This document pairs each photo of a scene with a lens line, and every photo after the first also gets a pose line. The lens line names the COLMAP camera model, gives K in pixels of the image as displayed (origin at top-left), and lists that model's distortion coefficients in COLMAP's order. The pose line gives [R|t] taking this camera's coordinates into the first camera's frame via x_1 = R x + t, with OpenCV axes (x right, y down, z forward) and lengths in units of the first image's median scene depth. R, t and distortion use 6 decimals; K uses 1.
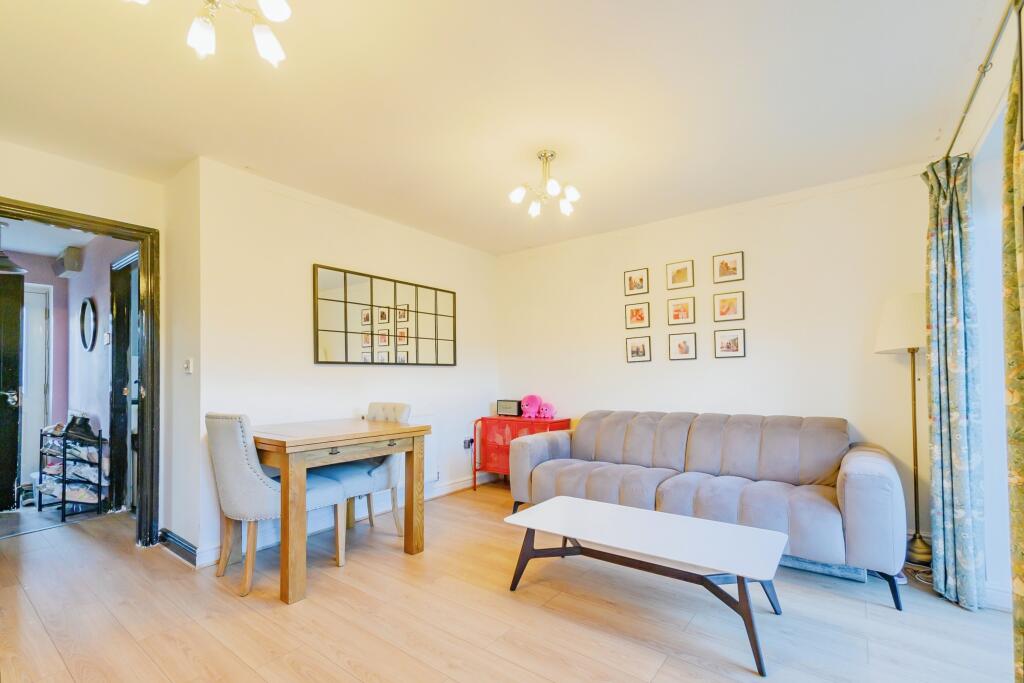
lens RADIAL K [[448.4, 0, 510.4], [0, 448.4, 373.4], [0, 0, 1]] dist [0.000325, 0.000024]
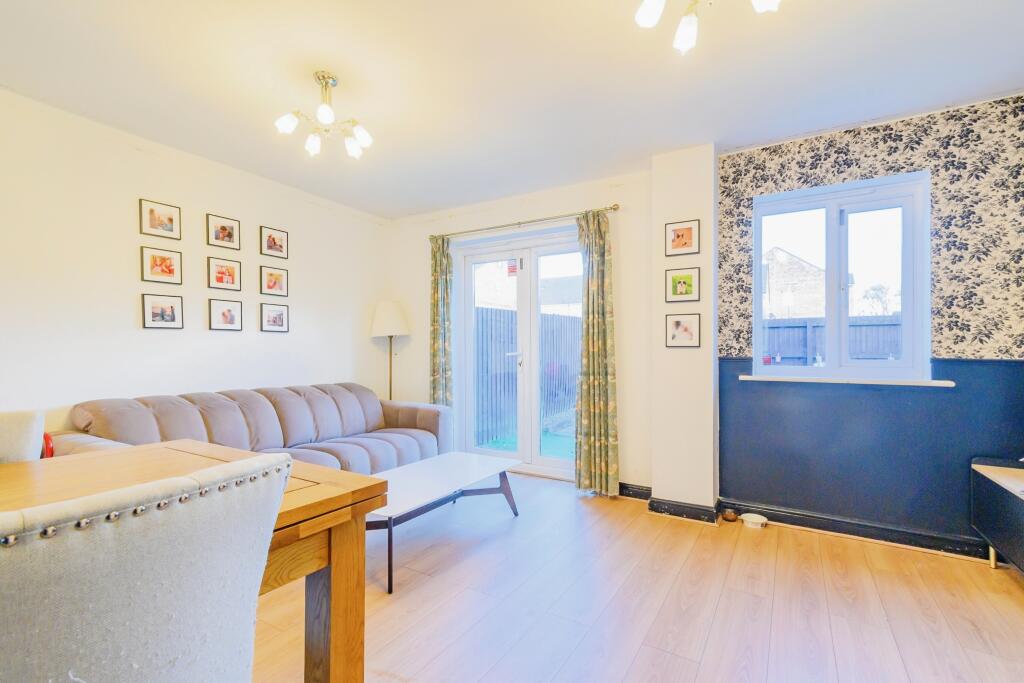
lens RADIAL K [[459.4, 0, 512.0], [0, 459.4, 341.5], [0, 0, 1]] dist [-0.000437, -0.000064]
pose [[-0.118137, 0.033347, 0.992437, -0.568441], [-0.013892, 0.999283, -0.035231, 0.014957], [-0.992900, -0.017949, -0.117589, 0.554863]]
